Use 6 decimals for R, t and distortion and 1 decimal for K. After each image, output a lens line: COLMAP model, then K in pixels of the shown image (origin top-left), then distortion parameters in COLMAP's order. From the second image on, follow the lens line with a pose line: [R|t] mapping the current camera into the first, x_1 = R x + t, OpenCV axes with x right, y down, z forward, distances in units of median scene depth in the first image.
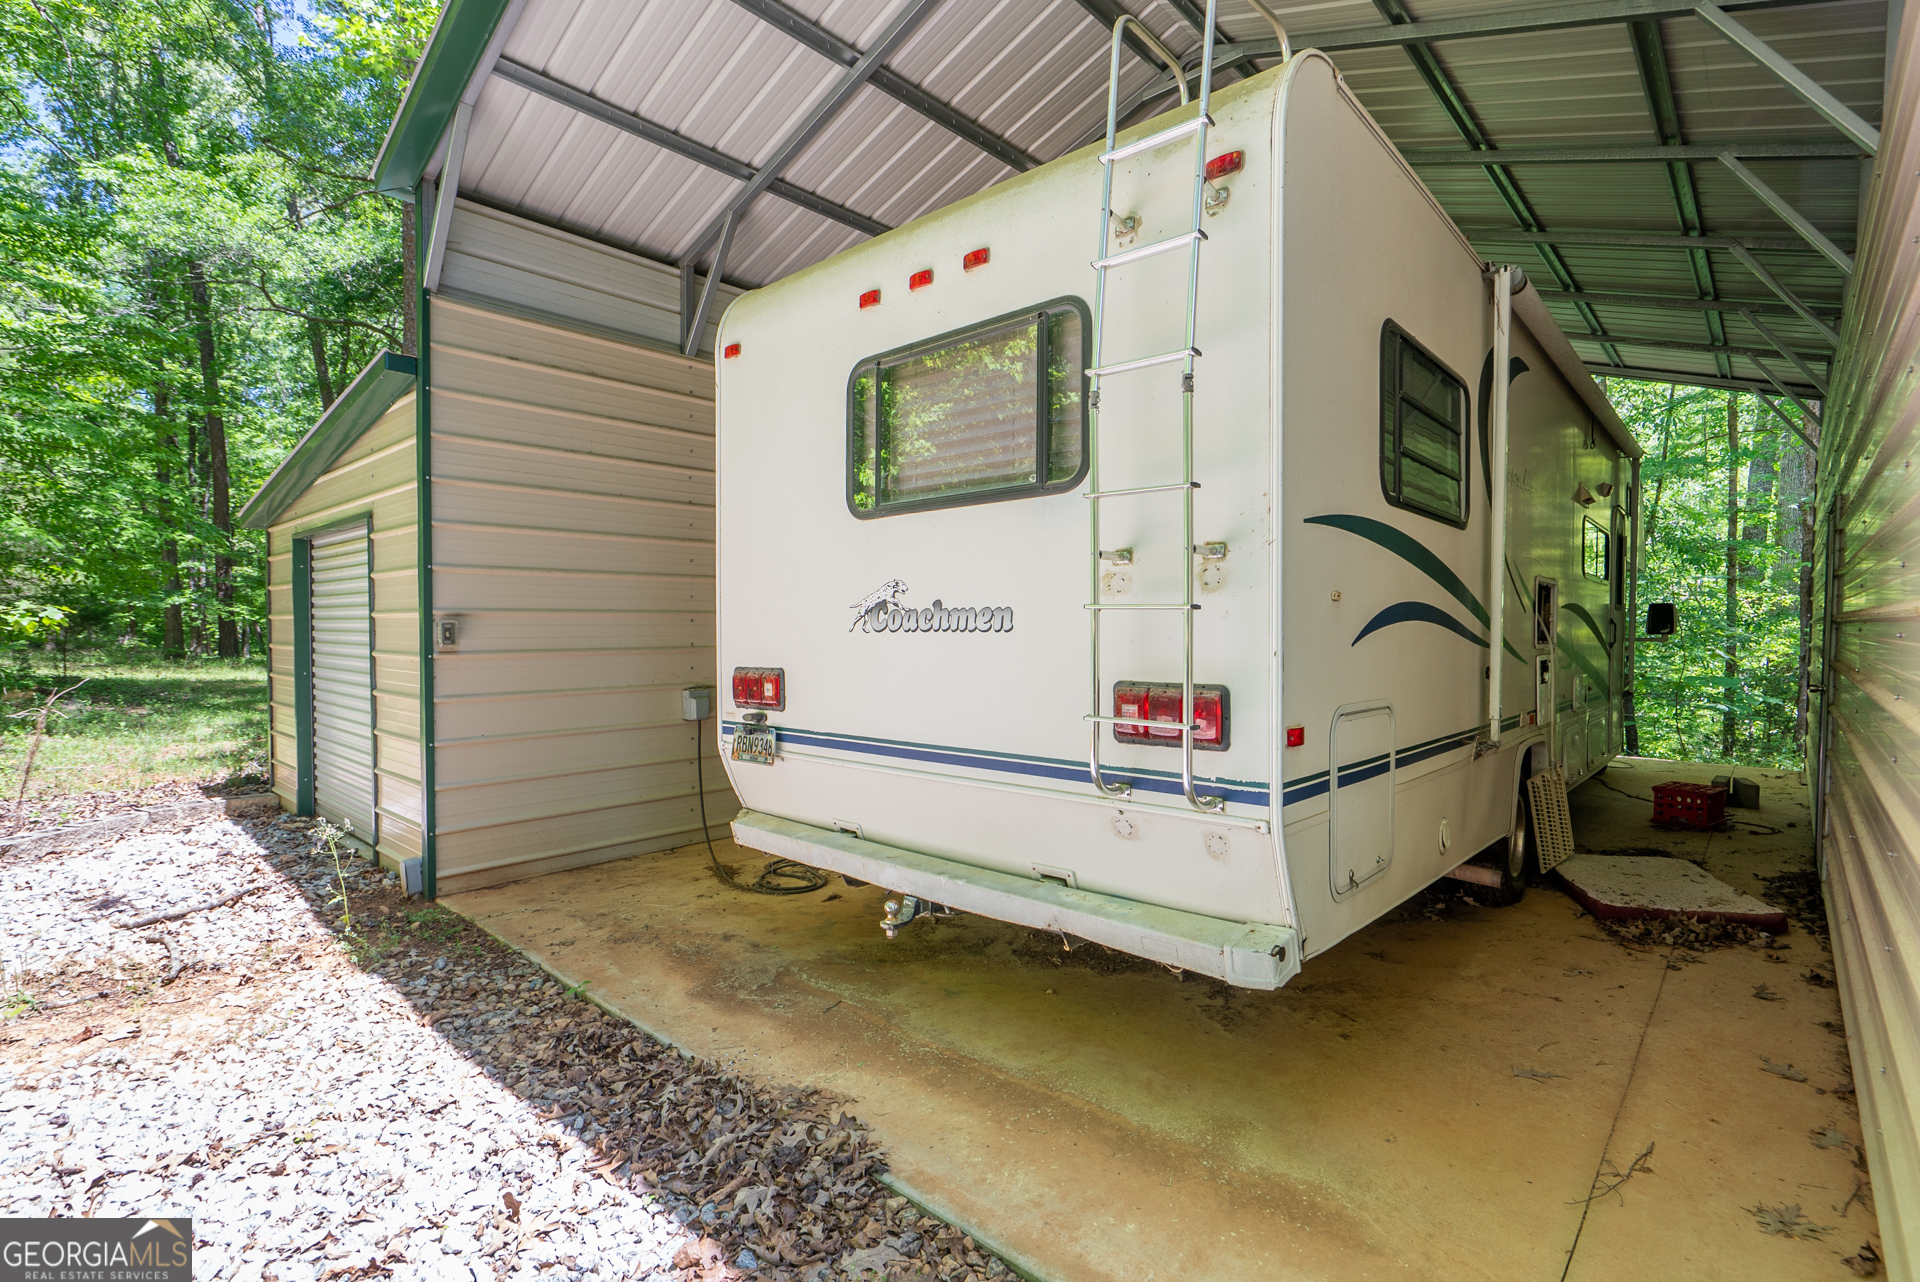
lens RADIAL K [[906.4, 0, 960.0], [0, 906.4, 641.0], [0, 0, 1]] dist [-0.001360, 0.000069]
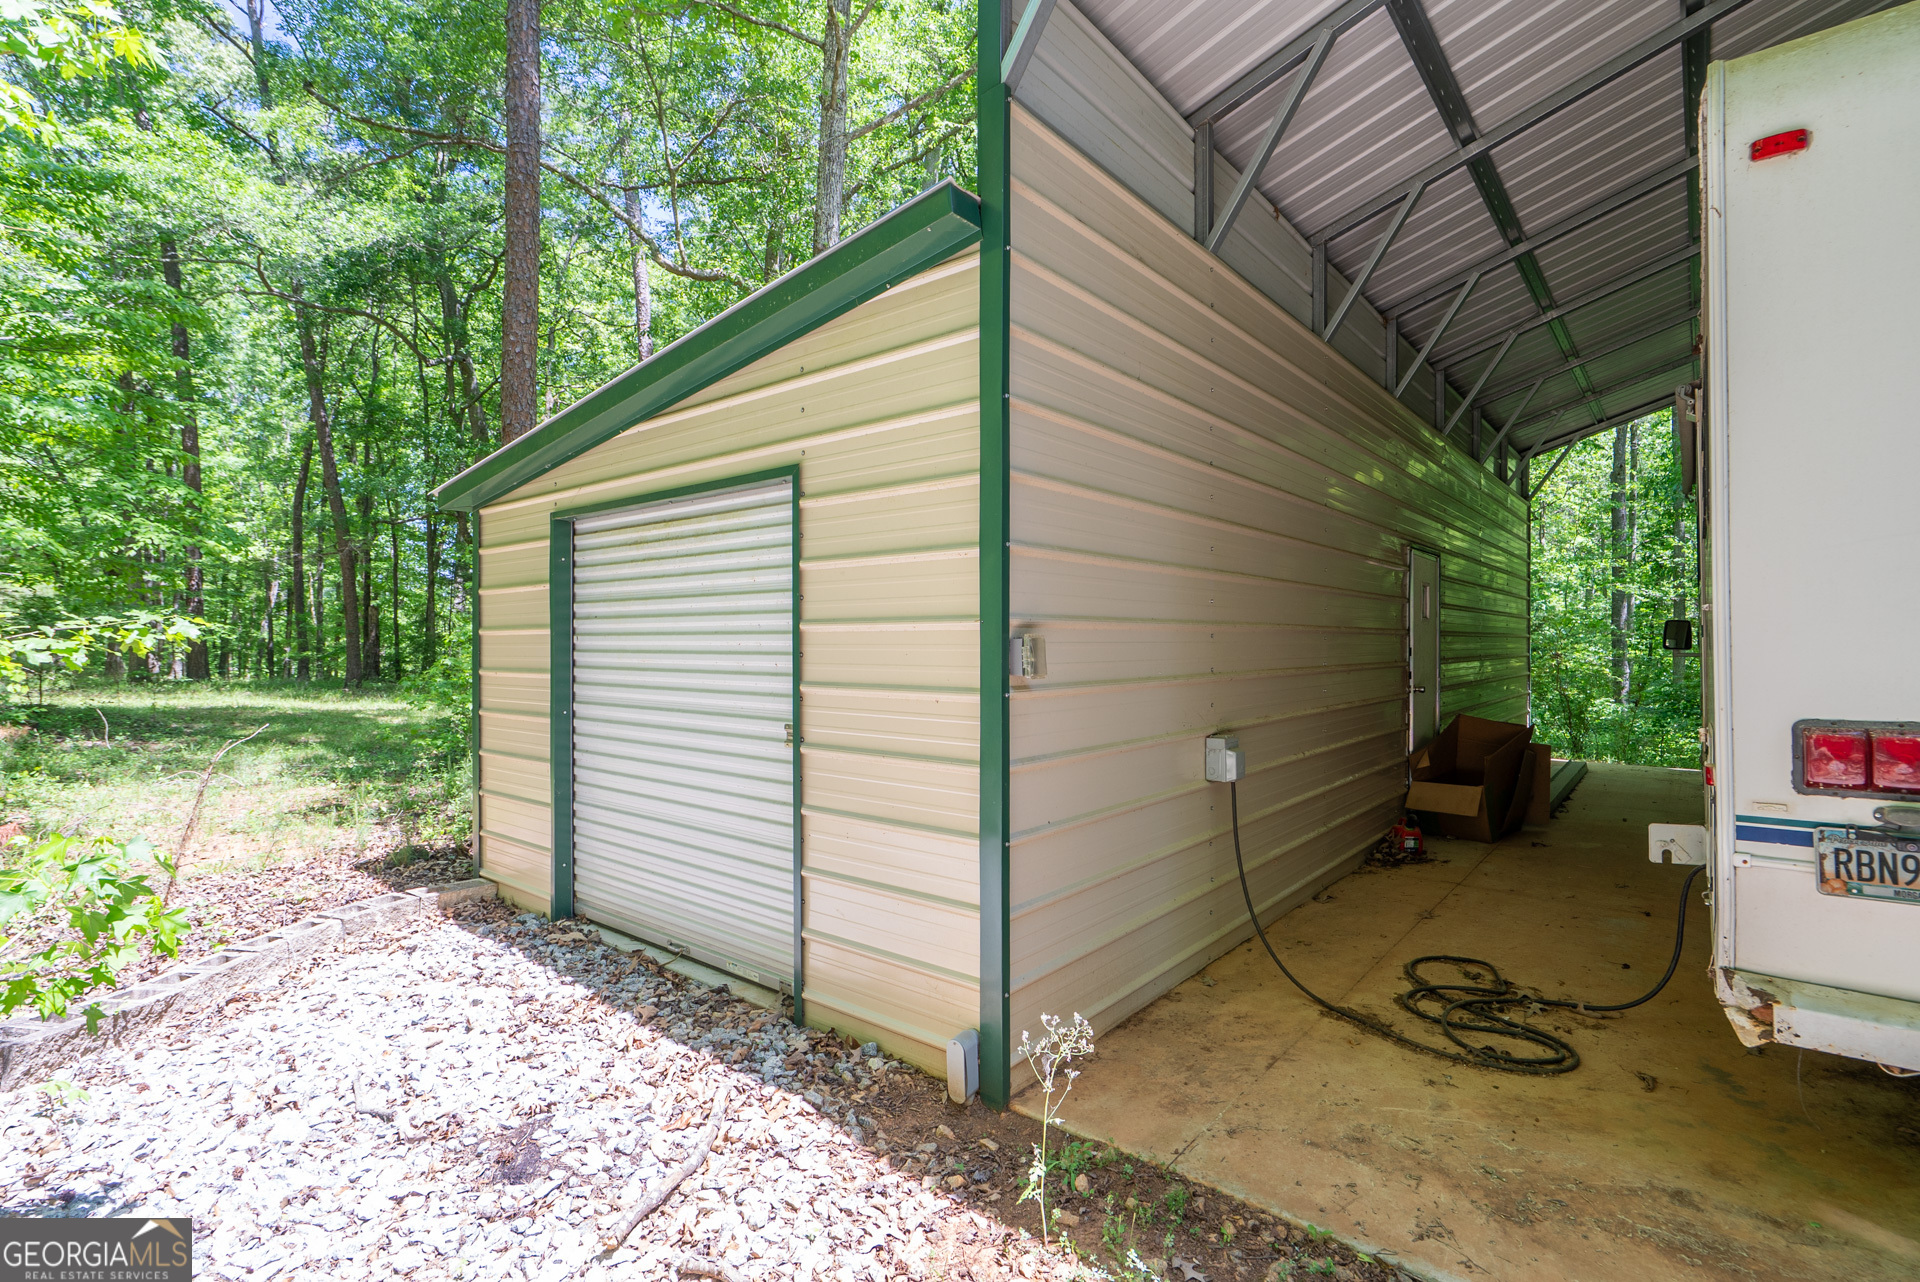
lens RADIAL K [[889.0, 0, 960.0], [0, 889.0, 641.0], [0, 0, 1]] dist [-0.001279, -0.001504]
pose [[0.997985, 0.001412, 0.063432, -0.645796], [-0.000044, 0.999767, -0.021572, -0.005661], [-0.063448, 0.021526, 0.997753, 0.412882]]
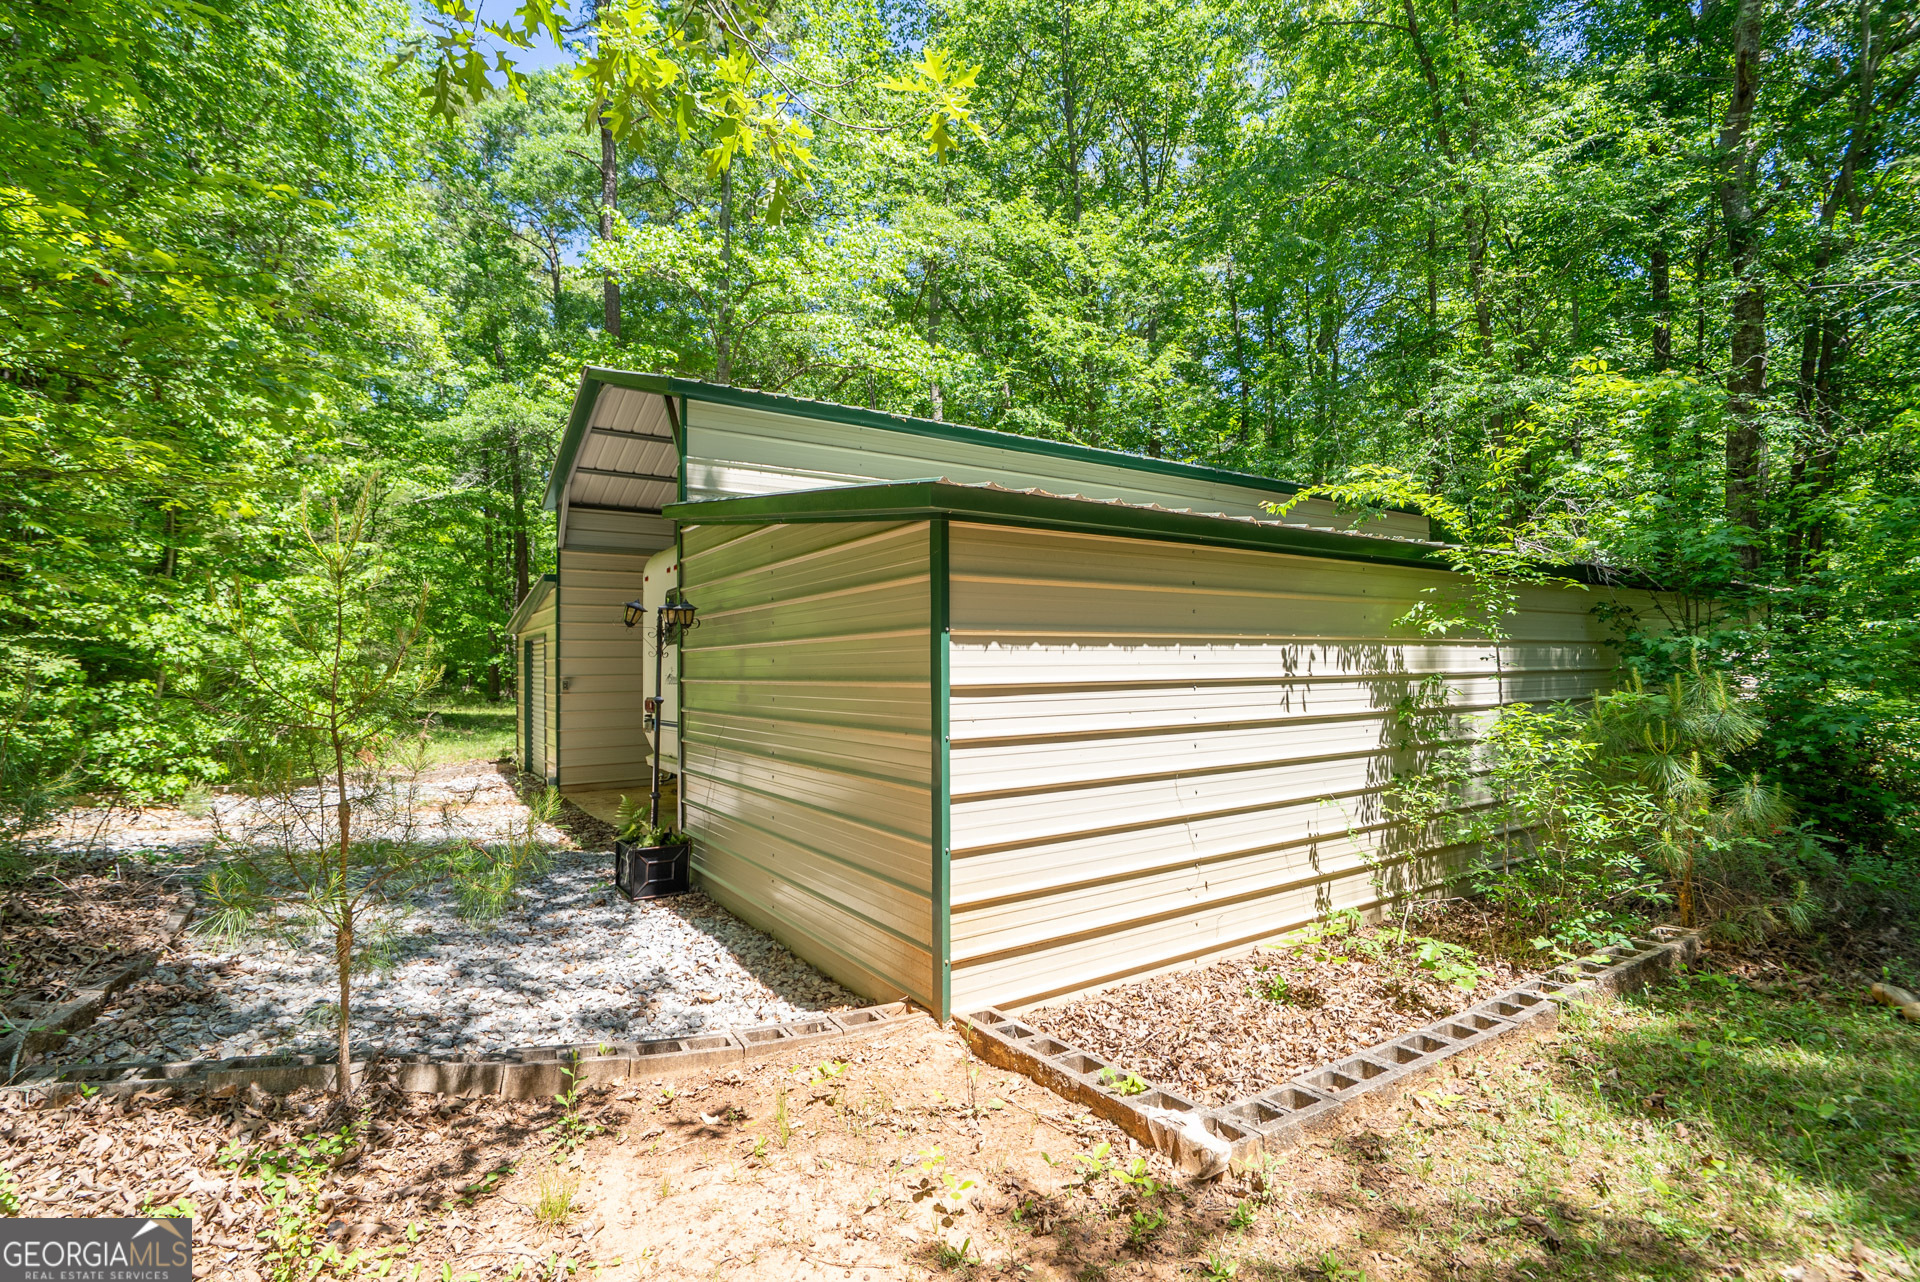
lens RADIAL K [[906.4, 0, 960.0], [0, 906.4, 641.0], [0, 0, 1]] dist [-0.001360, 0.000069]
pose [[0.969334, -0.017410, -0.245130, 1.095805], [0.005075, 0.998693, -0.050863, 0.002984], [0.245695, 0.048059, 0.968155, -1.145182]]
